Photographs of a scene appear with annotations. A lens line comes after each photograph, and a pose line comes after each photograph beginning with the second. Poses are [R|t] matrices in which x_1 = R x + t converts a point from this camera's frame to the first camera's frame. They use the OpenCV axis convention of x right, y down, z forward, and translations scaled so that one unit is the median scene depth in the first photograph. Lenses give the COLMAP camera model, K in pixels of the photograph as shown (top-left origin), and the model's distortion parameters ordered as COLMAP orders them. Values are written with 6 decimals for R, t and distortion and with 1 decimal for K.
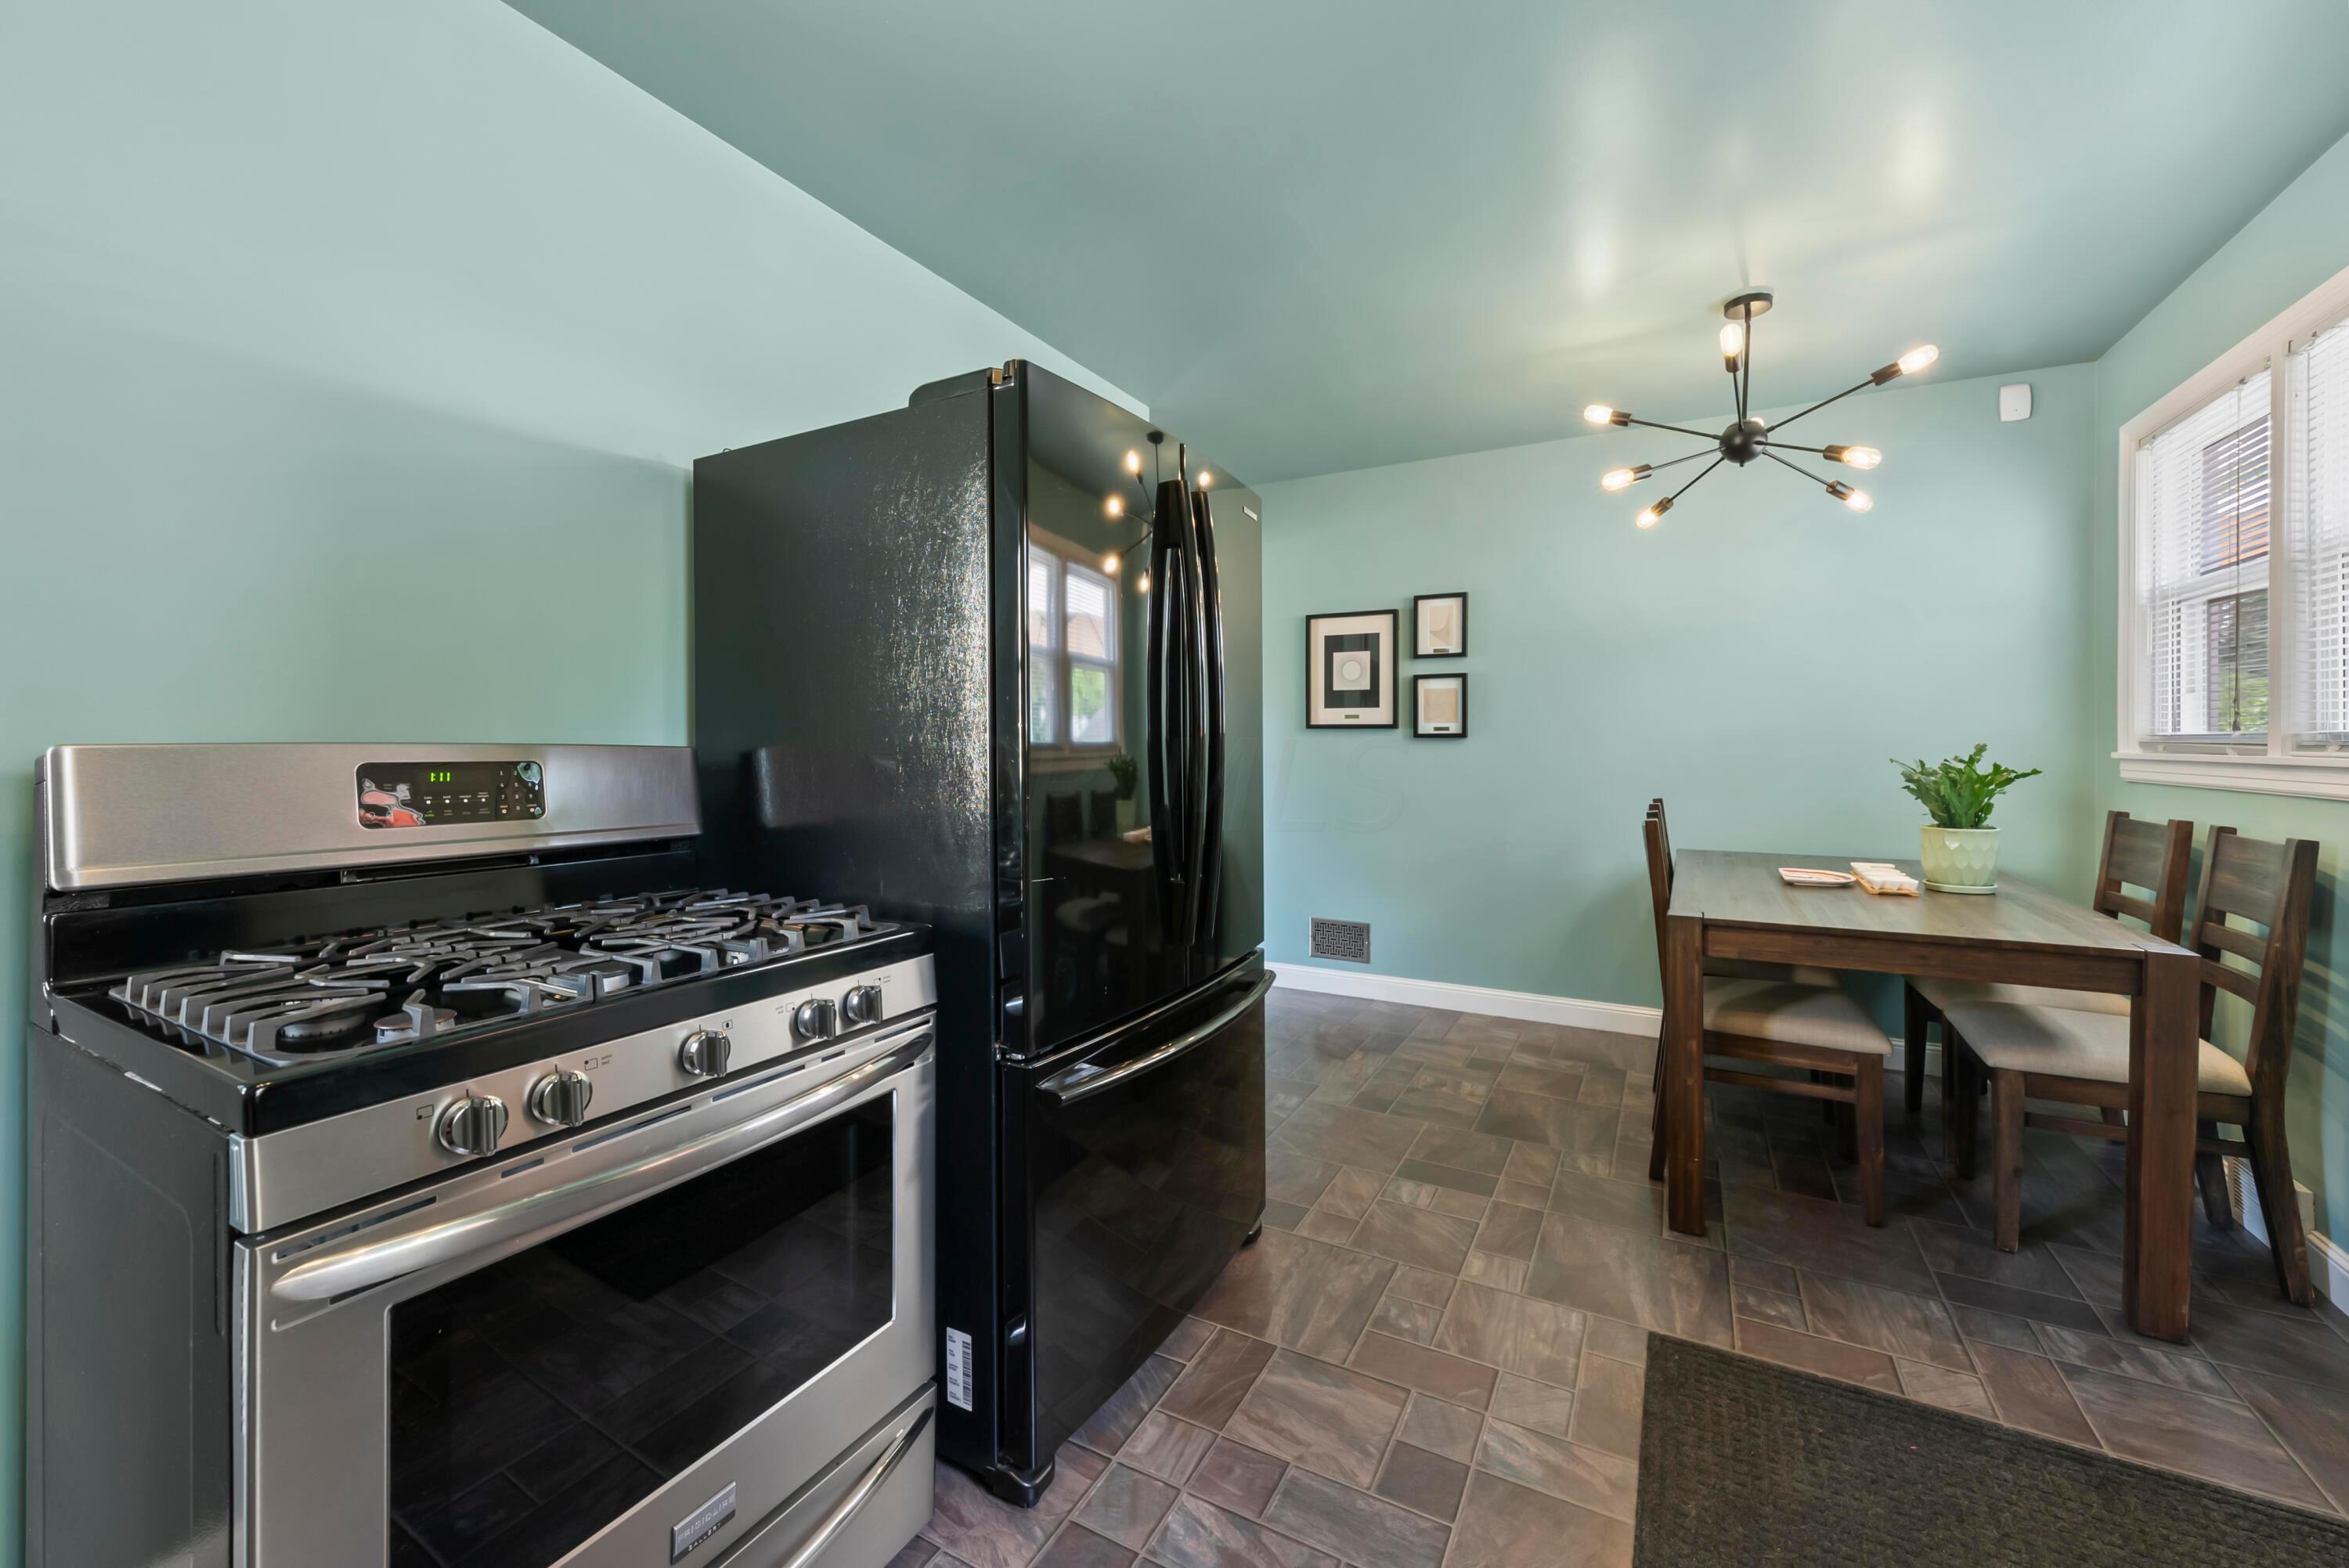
lens RADIAL K [[918.1, 0, 1178.2], [0, 918.1, 749.4], [0, 0, 1]] dist [-0.001172, -0.000117]
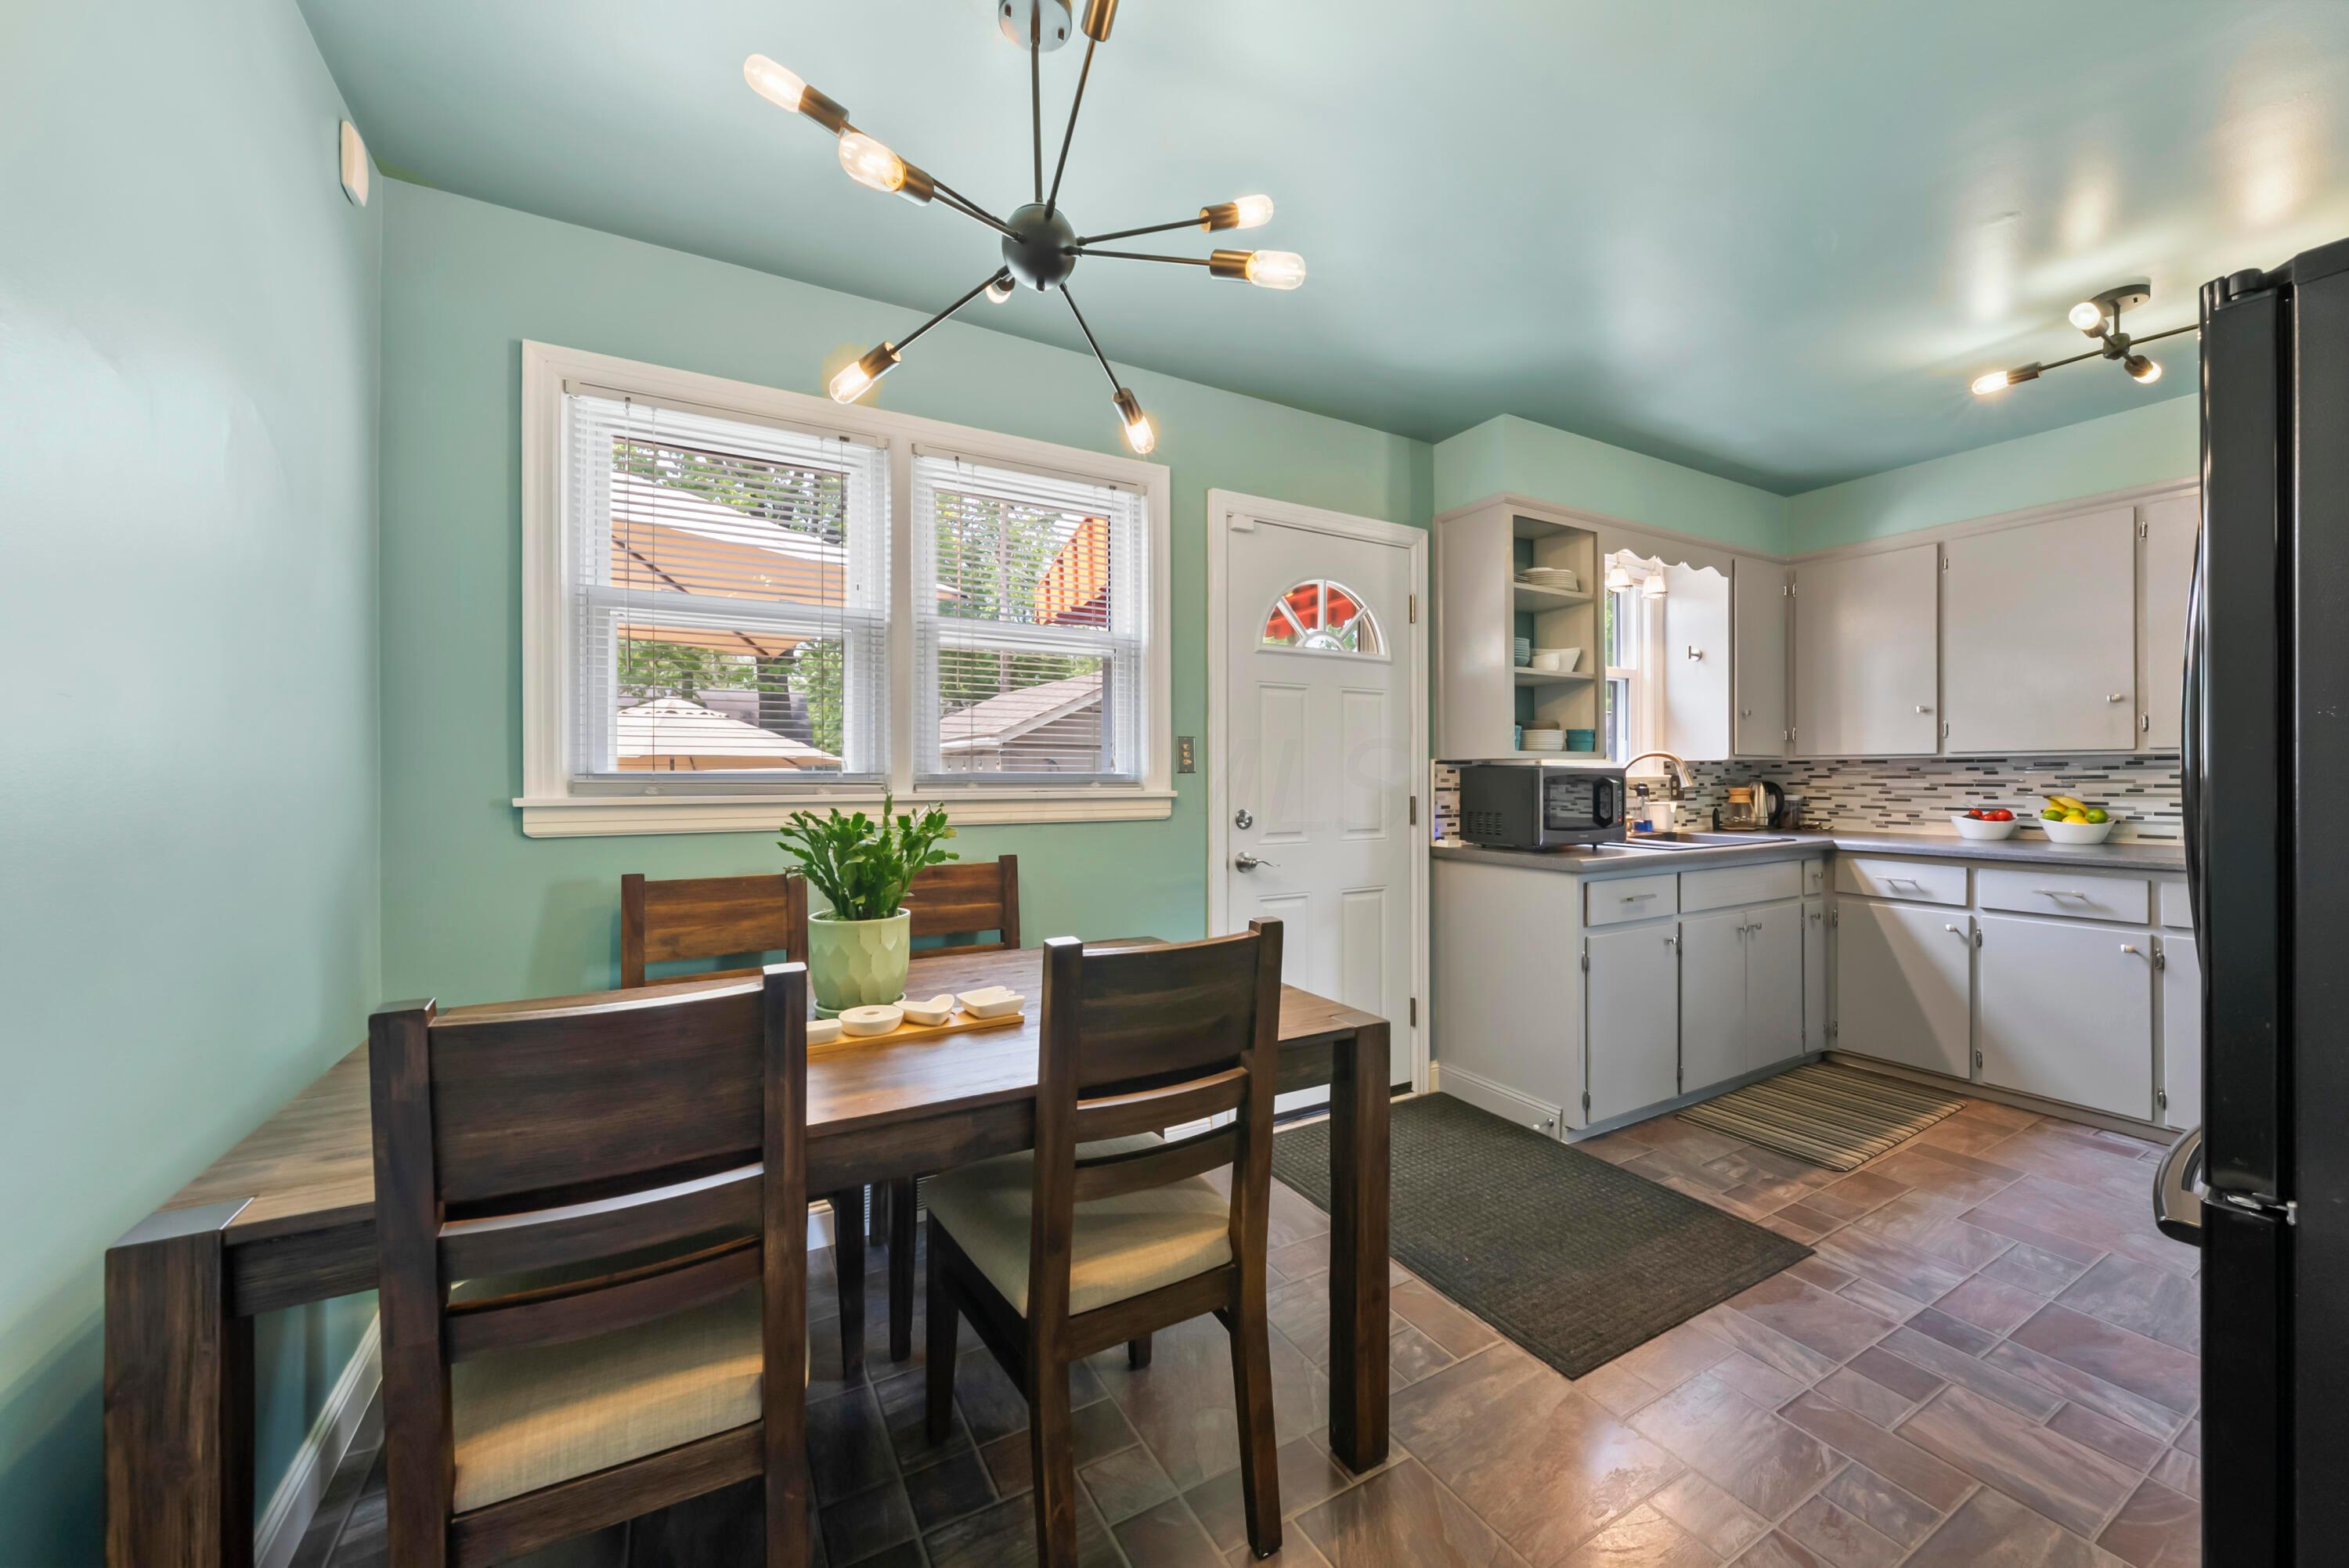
lens RADIAL K [[879.3, 0, 1174.5], [0, 879.3, 784.0], [0, 0, 1]] dist [-0.002273, -0.000366]
pose [[-0.853541, 0.001057, 0.521025, 0.403141], [0.008243, 0.999900, 0.011475, -0.017635], [-0.520960, 0.014090, -0.853465, 2.105843]]
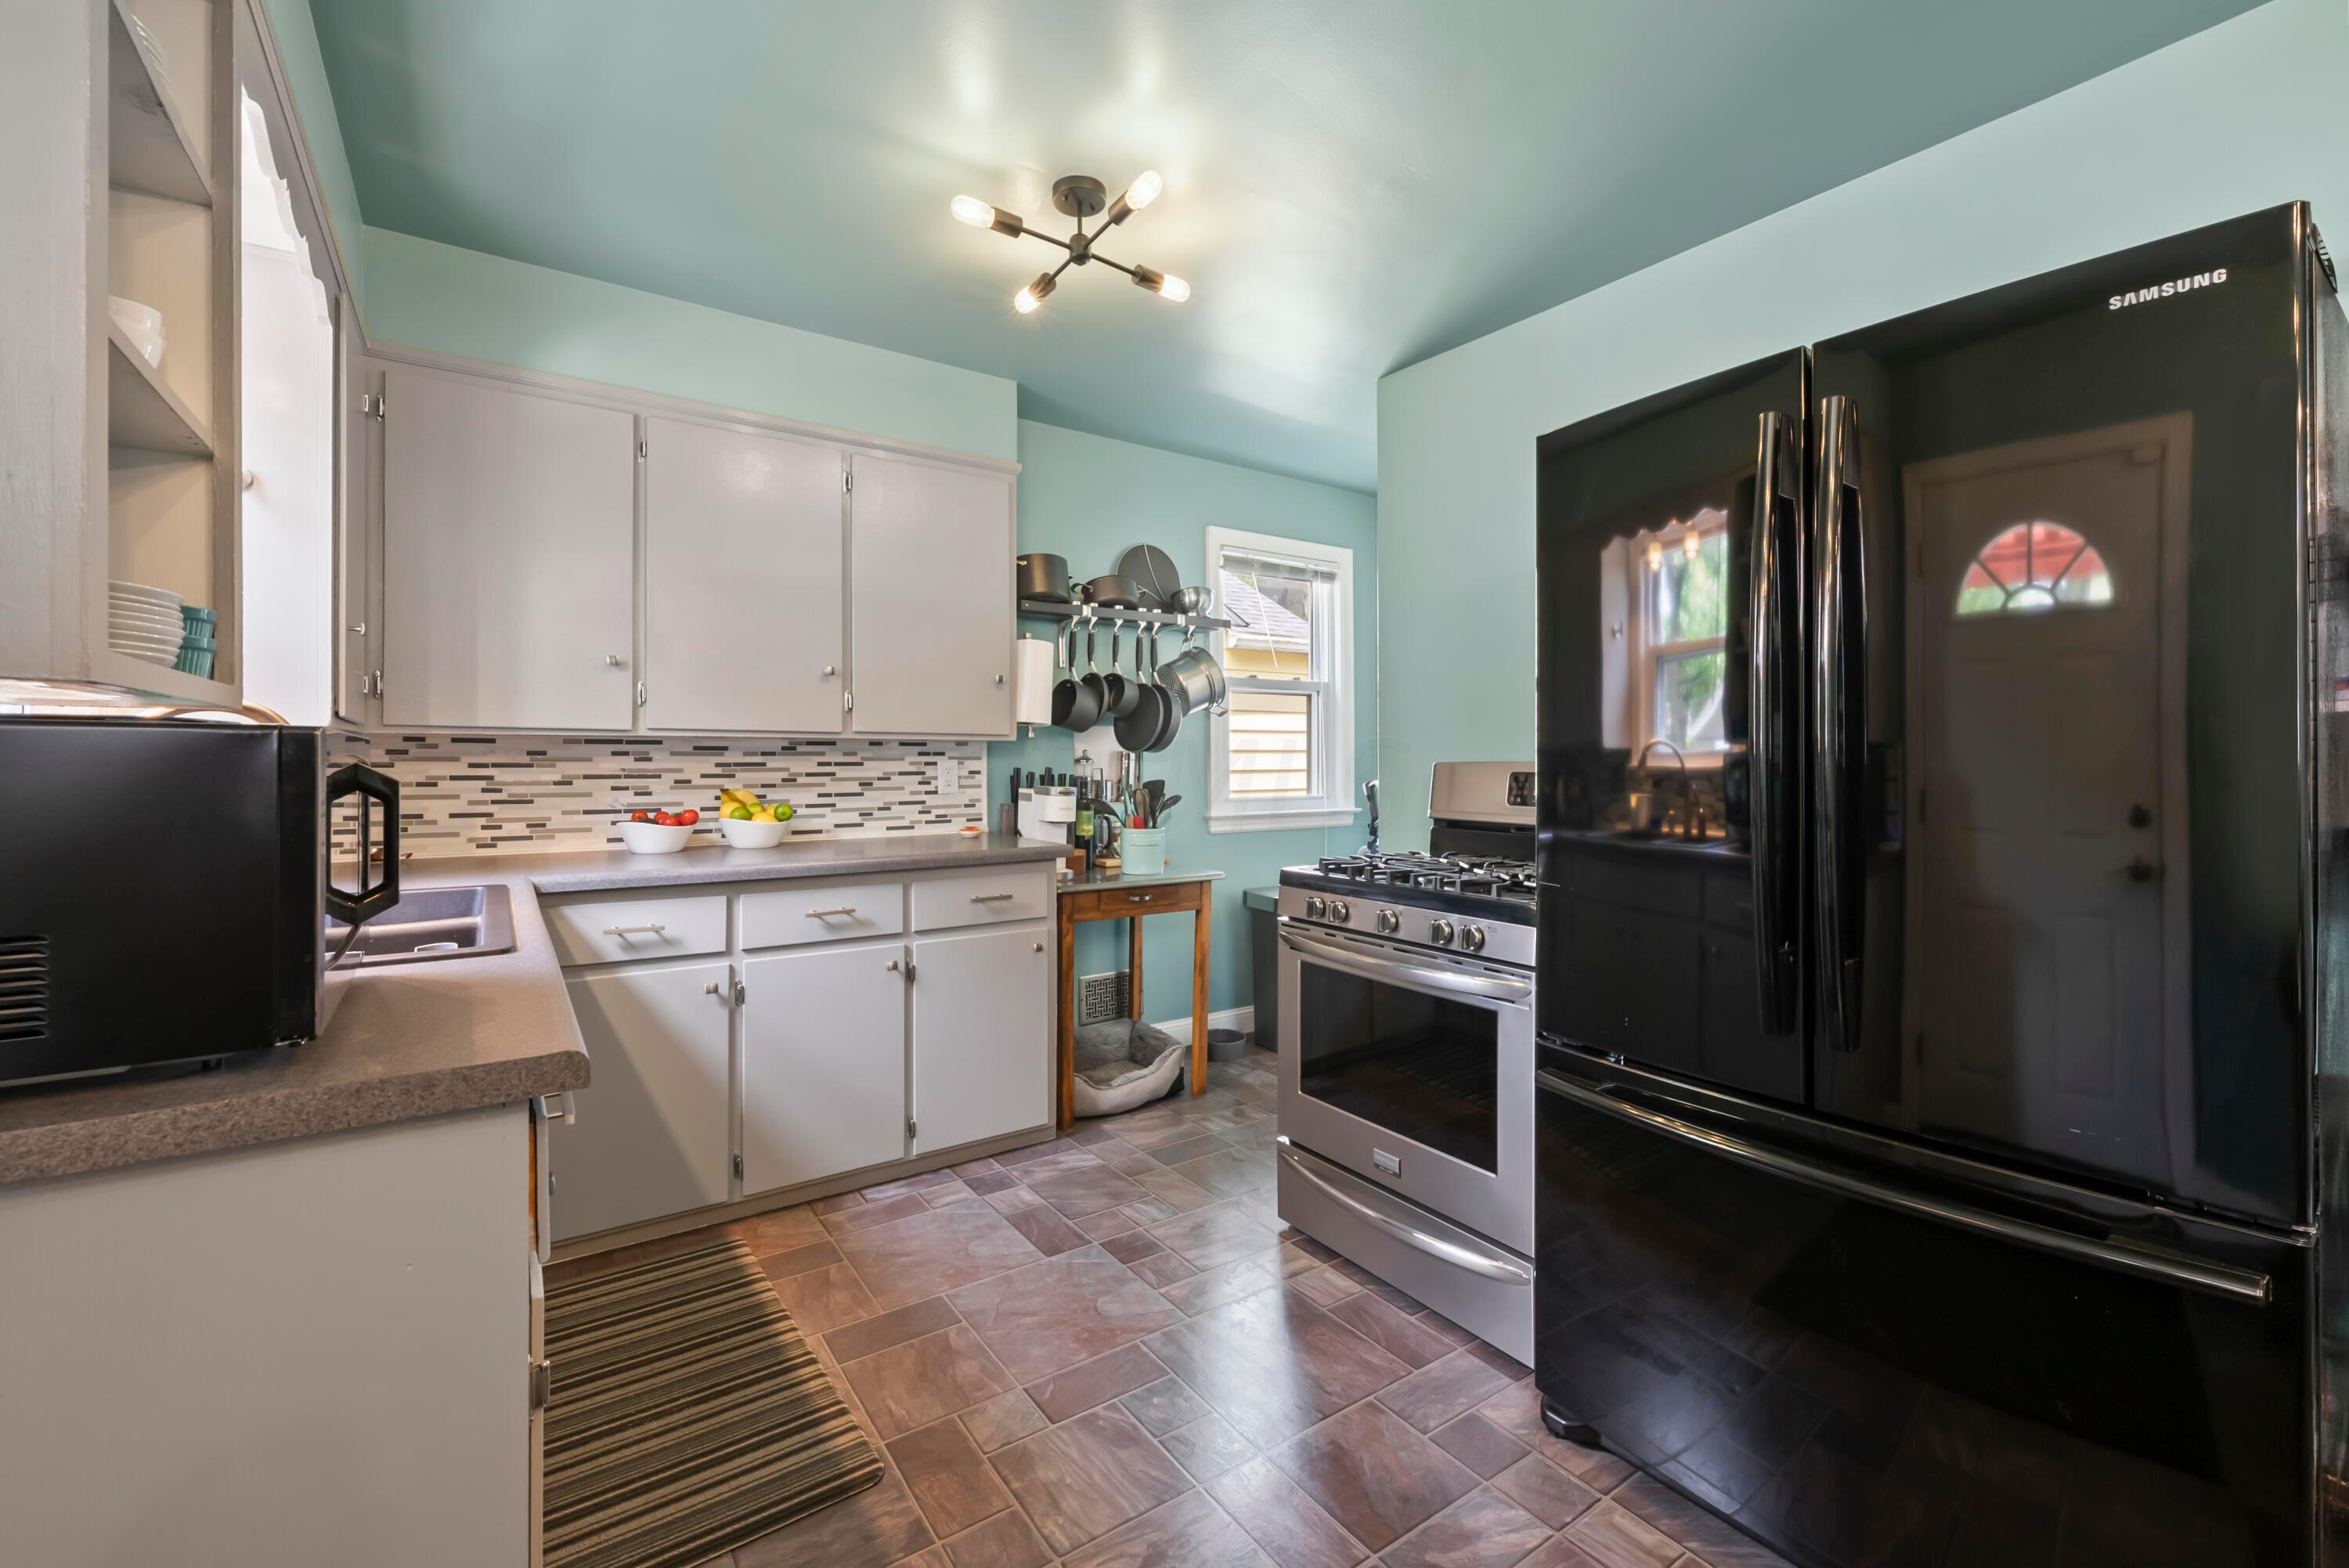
lens RADIAL K [[977.3, 0, 1182.1], [0, 977.3, 757.0], [0, 0, 1]] dist [0.001696, 0.000124]
pose [[-0.437063, 0.000123, -0.899431, 0.923675], [-0.002906, 0.999995, 0.001548, -0.013280], [0.899426, 0.003290, -0.437061, 0.908103]]
